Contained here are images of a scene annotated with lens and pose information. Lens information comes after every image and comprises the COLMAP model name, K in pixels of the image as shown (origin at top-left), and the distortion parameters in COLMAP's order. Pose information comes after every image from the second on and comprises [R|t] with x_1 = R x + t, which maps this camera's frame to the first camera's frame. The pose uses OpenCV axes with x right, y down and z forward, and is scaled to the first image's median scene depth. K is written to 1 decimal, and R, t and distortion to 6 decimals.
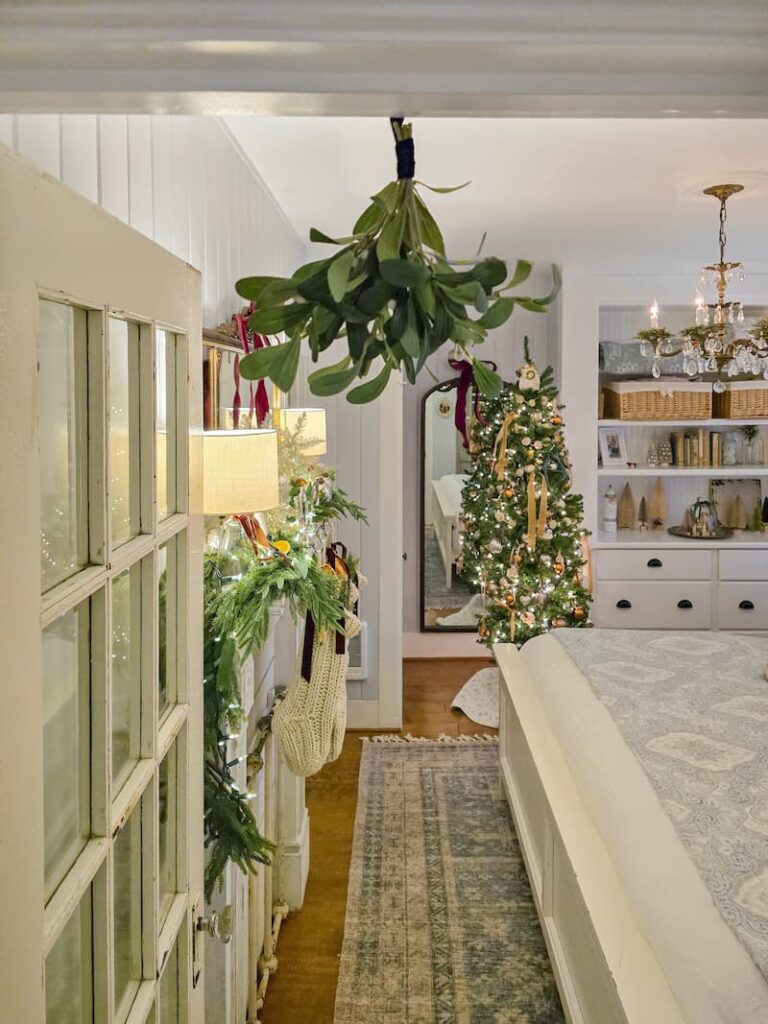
lens RADIAL K [[1340.5, 0, 387.1], [0, 1340.5, 442.3], [0, 0, 1]] dist [0.160117, 0.000000]
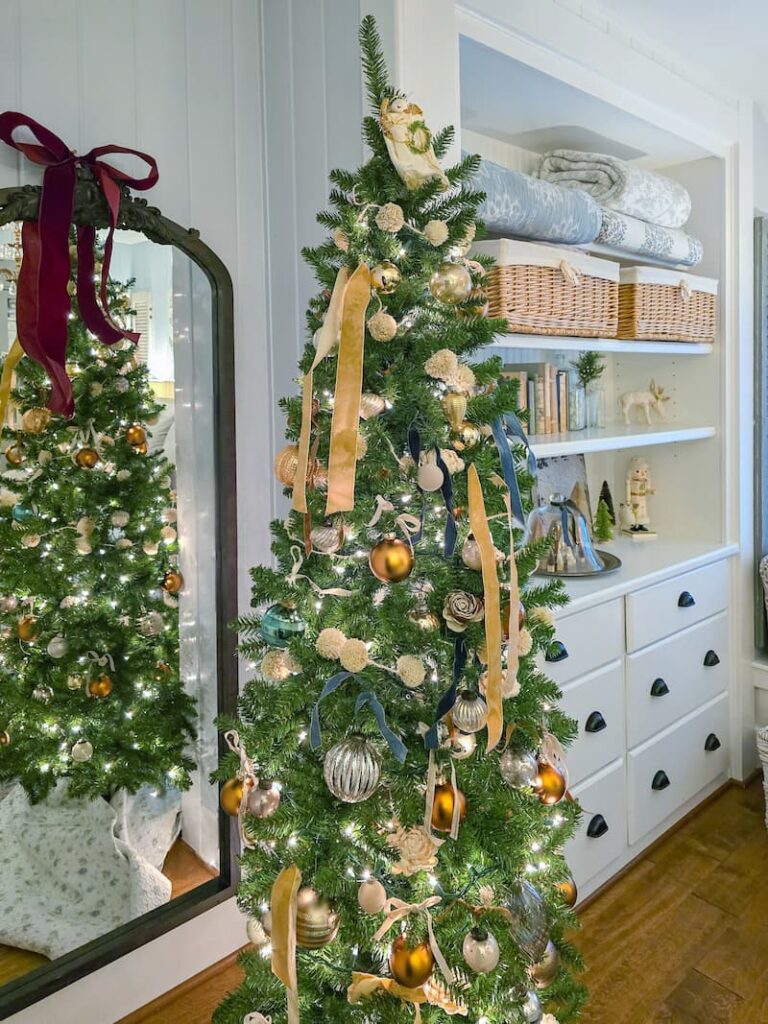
lens RADIAL K [[834.8, 0, 494.4], [0, 834.8, 401.5], [0, 0, 1]] dist [0.008339, -0.010421]
pose [[0.705485, -0.017268, 0.708515, -0.011229], [0.041863, 0.998973, -0.017337, 0.010544], [-0.707488, 0.041891, 0.705483, 0.854745]]
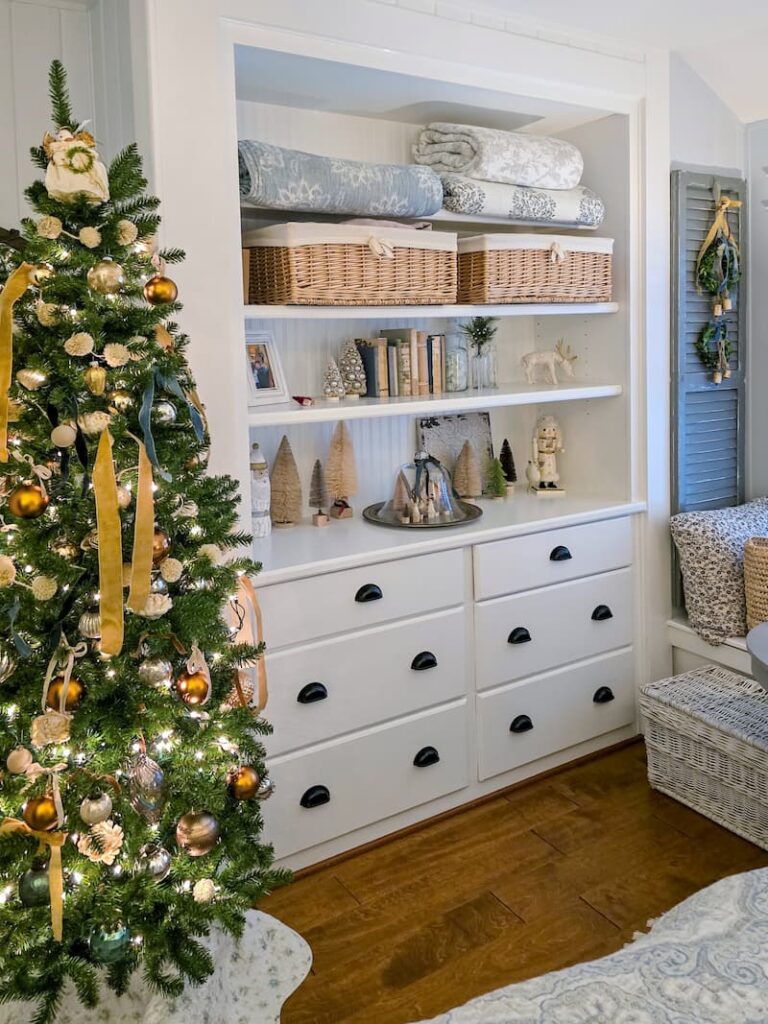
lens RADIAL K [[896.0, 0, 512.5], [0, 896.0, 378.8], [0, 0, 1]] dist [0.037176, -0.025289]
pose [[0.831076, -0.046903, 0.554177, 0.065930], [0.055894, 0.998436, 0.000680, 0.013881], [-0.553342, 0.030410, 0.832399, 0.730466]]
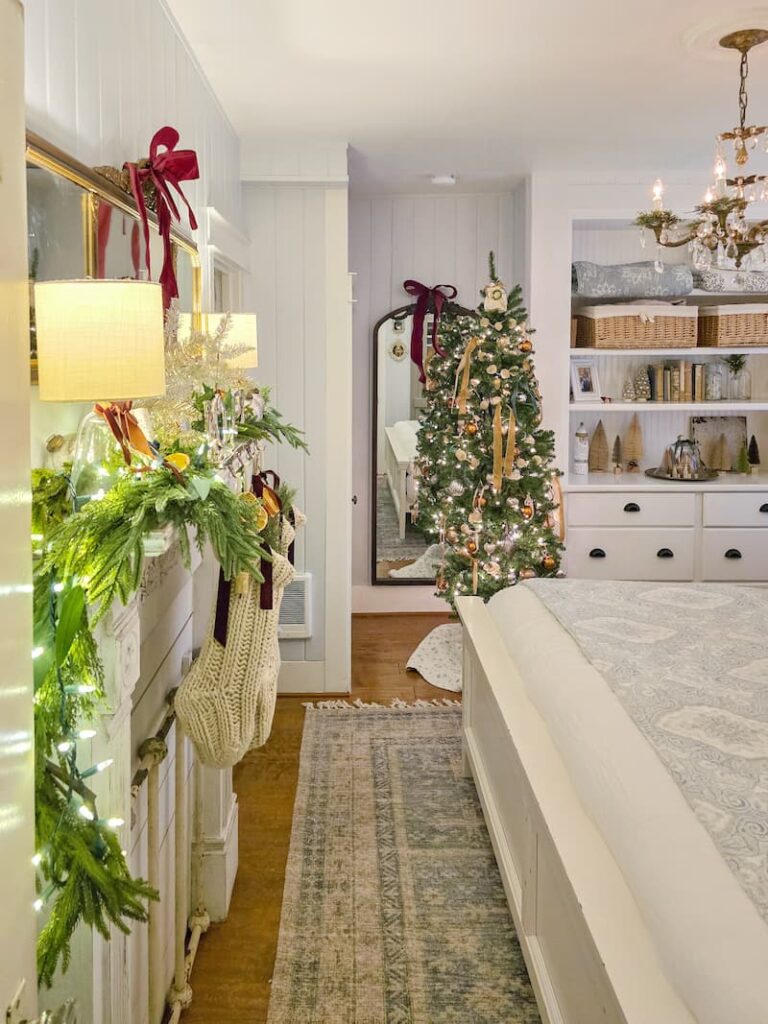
lens RADIAL K [[1270.6, 0, 363.6], [0, 1270.6, 433.0], [0, 0, 1]] dist [0.160513, 0.000000]
pose [[0.999846, 0.000083, 0.017565, 0.004416], [-0.000409, 0.999827, 0.018577, 0.025059], [-0.017561, -0.018582, 0.999673, 0.158511]]
